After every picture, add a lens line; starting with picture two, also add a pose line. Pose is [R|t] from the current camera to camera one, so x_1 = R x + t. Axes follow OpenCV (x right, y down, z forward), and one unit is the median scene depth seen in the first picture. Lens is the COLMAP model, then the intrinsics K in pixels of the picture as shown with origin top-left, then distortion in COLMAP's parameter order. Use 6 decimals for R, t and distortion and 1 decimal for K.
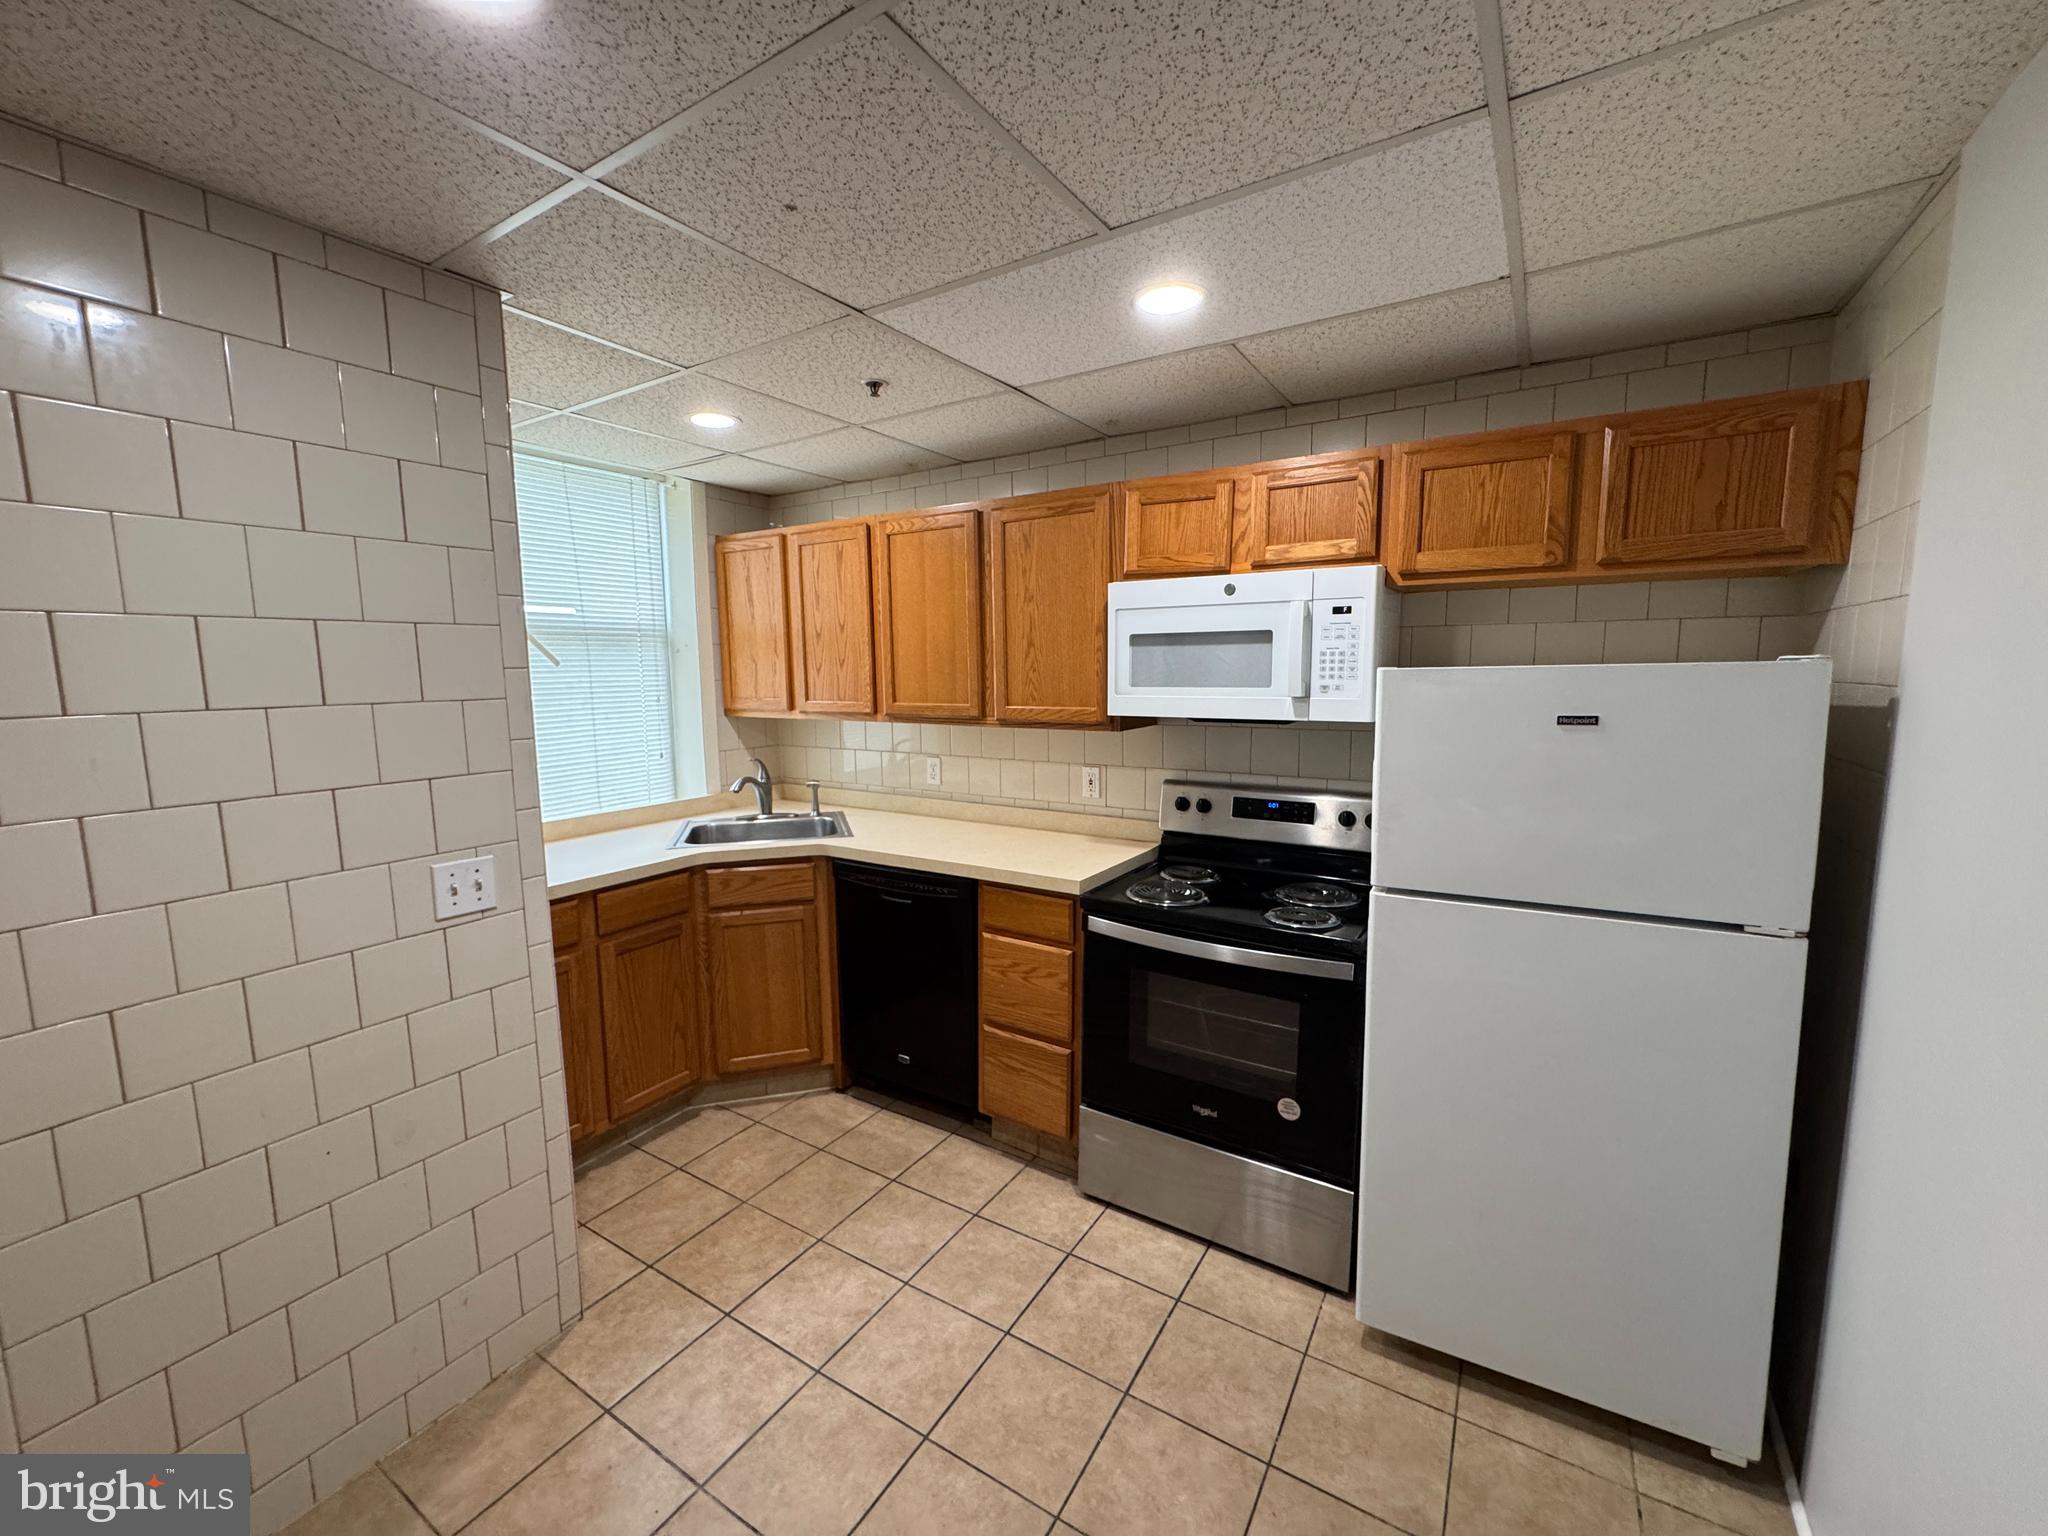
lens RADIAL K [[812.5, 0, 1028.5], [0, 812.5, 765.5], [0, 0, 1]] dist [0.000885, -0.000333]
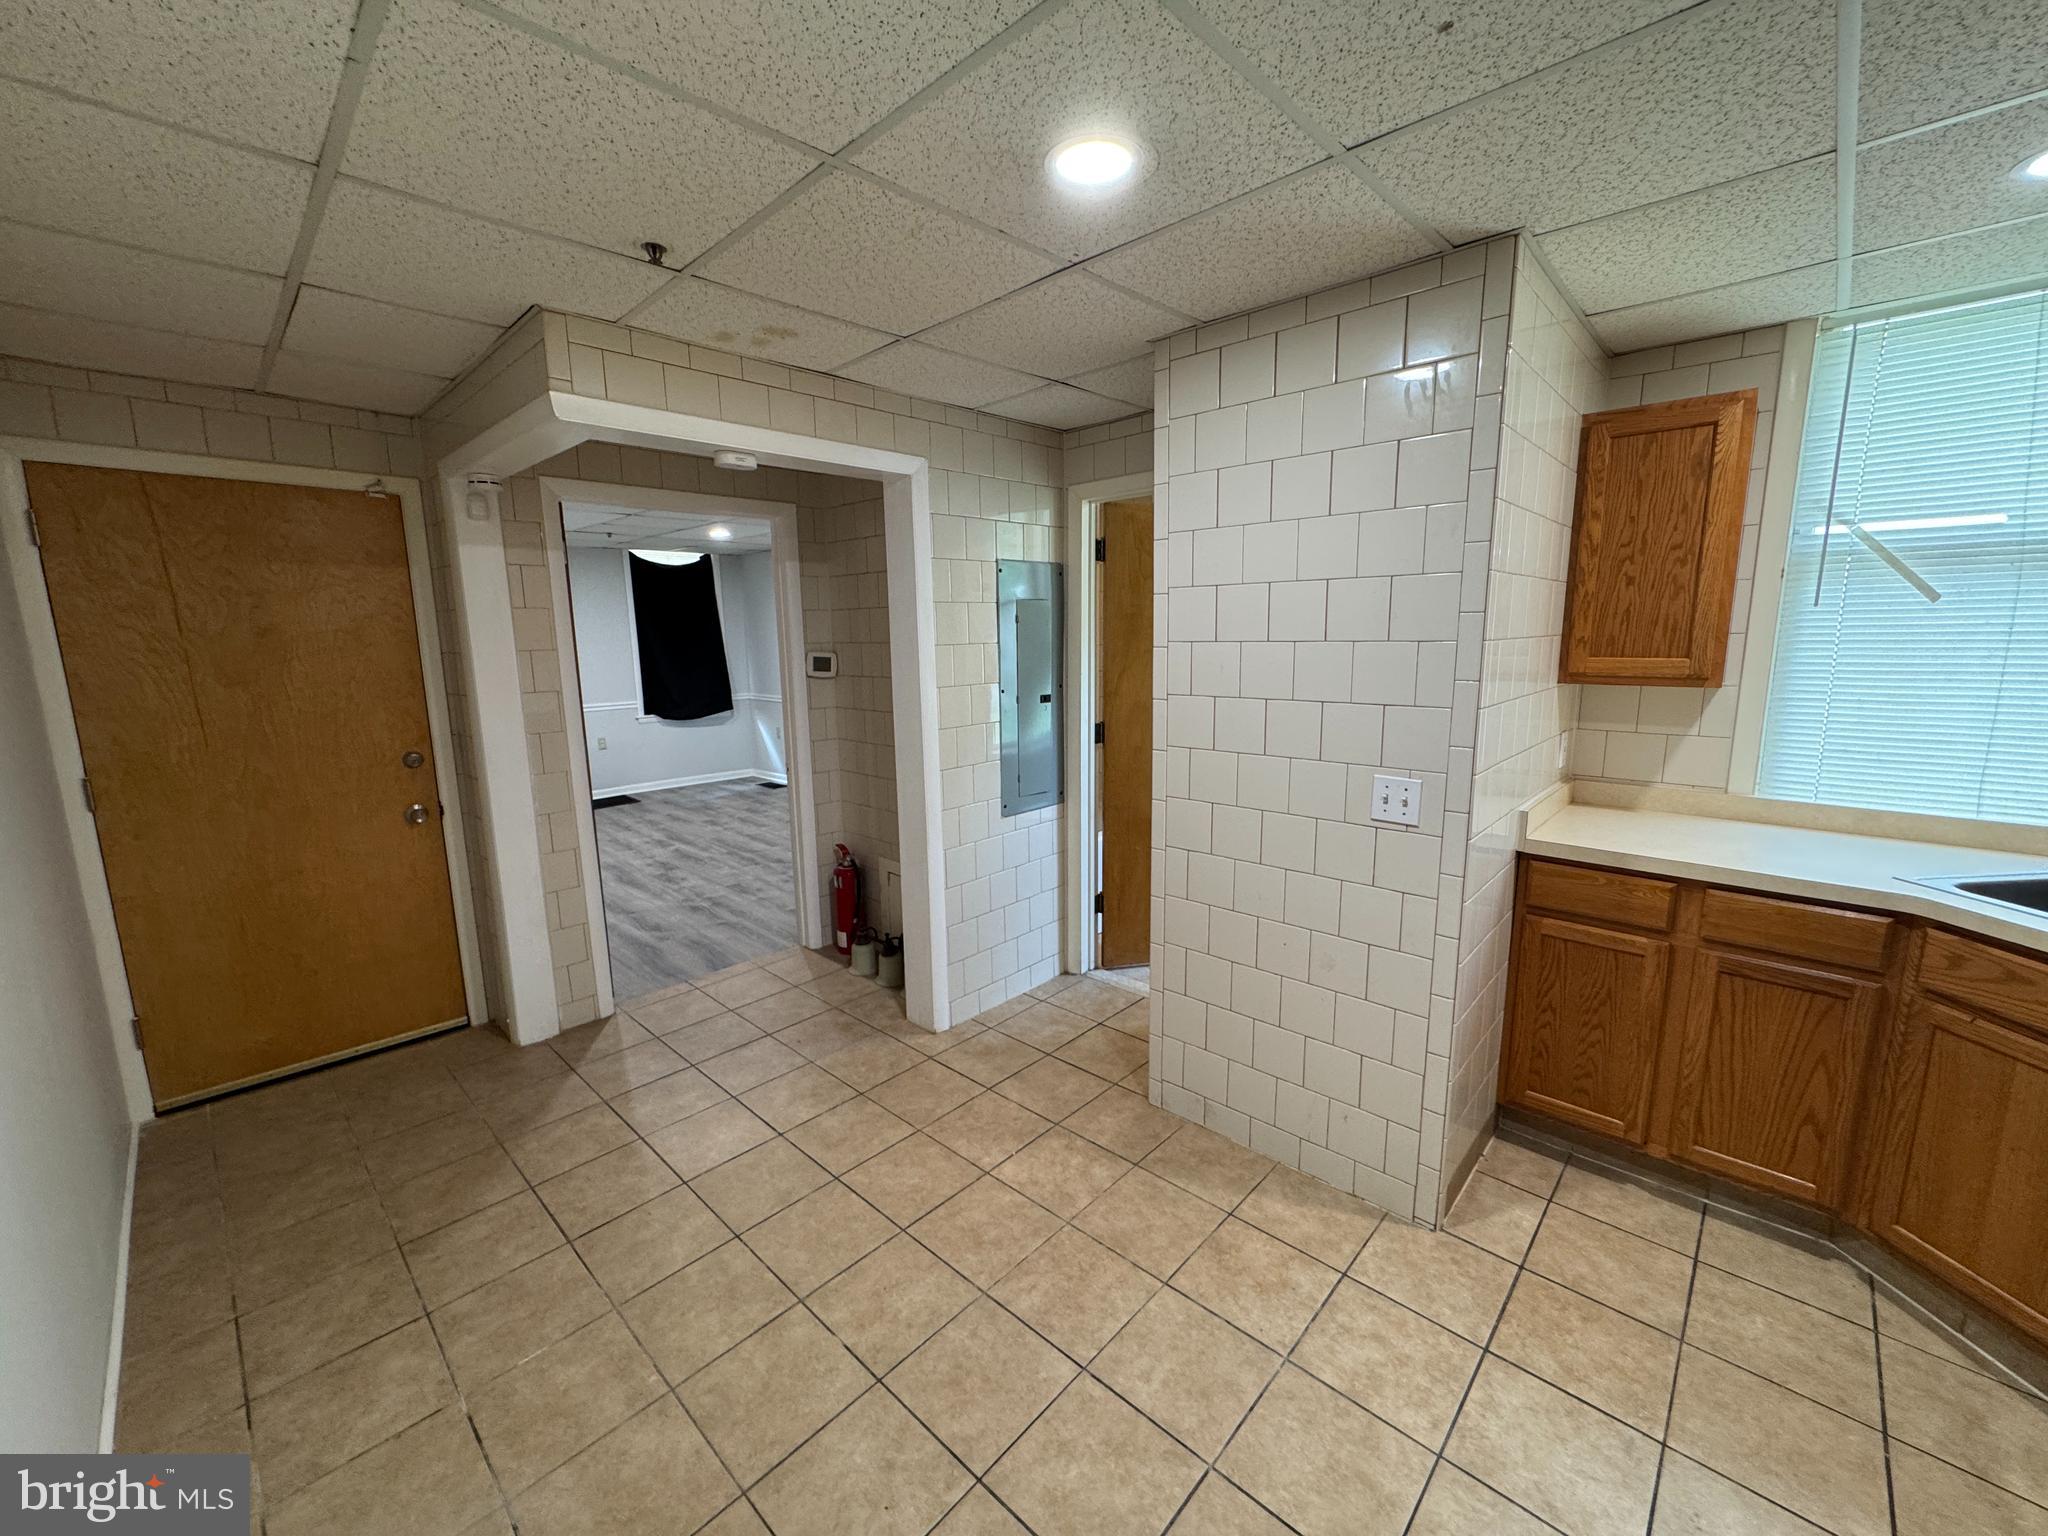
lens RADIAL K [[812.5, 0, 1023.6], [0, 812.5, 768.0], [0, 0, 1]] dist [0.000885, -0.000333]
pose [[-0.198508, 0.180806, -0.963277, 0.479204], [-0.101847, 0.973710, 0.203753, -0.072053], [0.974793, 0.138554, -0.174875, 0.591722]]
